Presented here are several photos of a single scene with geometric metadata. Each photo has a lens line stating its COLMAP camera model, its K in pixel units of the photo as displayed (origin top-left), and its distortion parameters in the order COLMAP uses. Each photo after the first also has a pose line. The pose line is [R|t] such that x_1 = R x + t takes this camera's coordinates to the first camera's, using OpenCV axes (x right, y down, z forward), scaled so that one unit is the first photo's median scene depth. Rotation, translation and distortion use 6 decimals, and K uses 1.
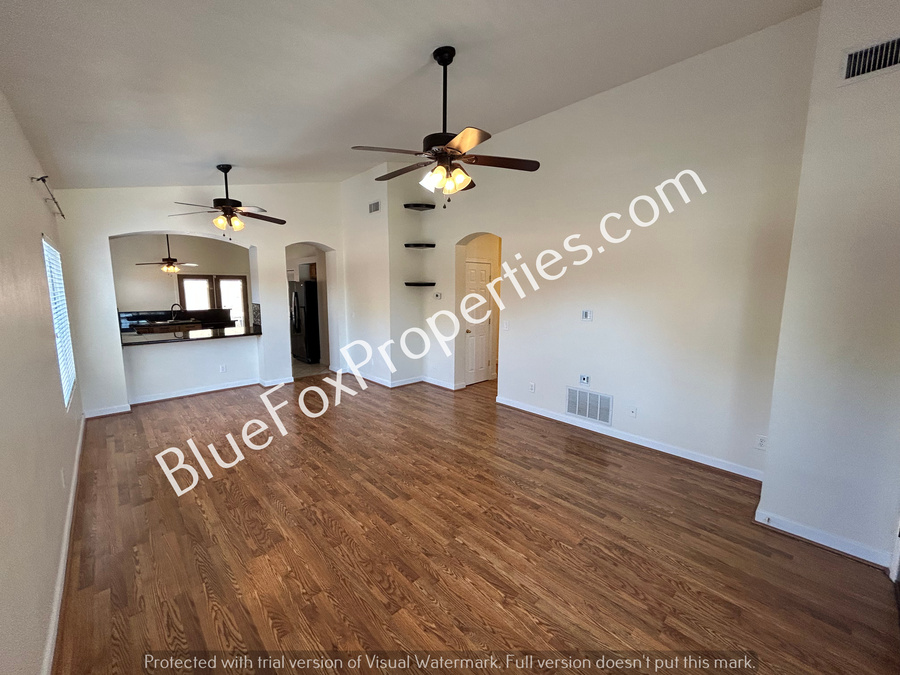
lens RADIAL K [[367.5, 0, 449.6], [0, 367.5, 337.0], [0, 0, 1]] dist [0.003959, 0.000387]
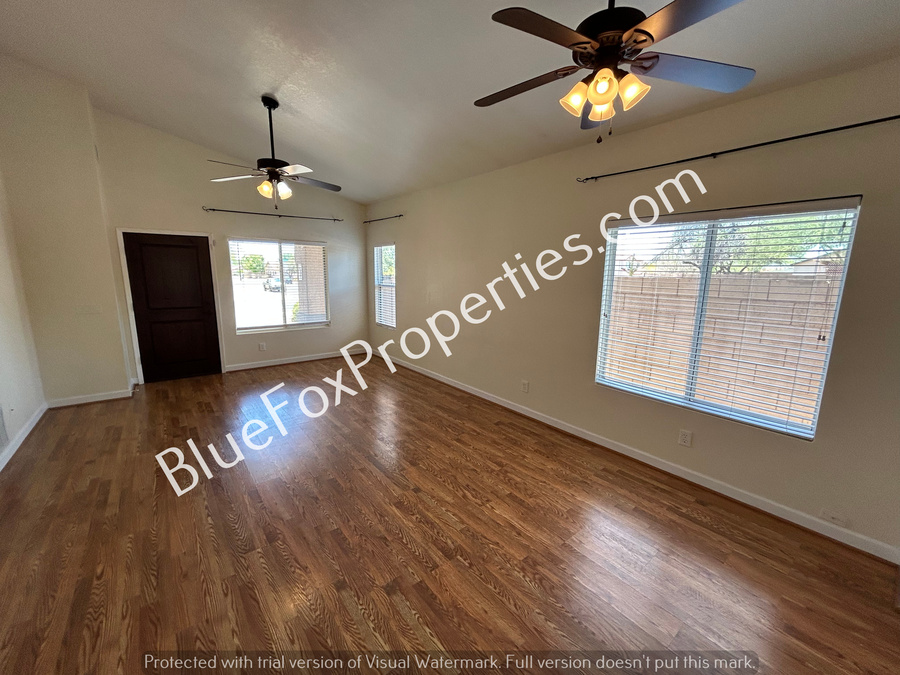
lens RADIAL K [[367.5, 0, 454.6], [0, 367.5, 343.2], [0, 0, 1]] dist [0.003959, 0.000387]
pose [[-0.997252, -0.029138, 0.068119, -0.575189], [-0.005393, 0.945529, 0.325493, -0.225851], [-0.073893, 0.324231, -0.943088, 1.712728]]
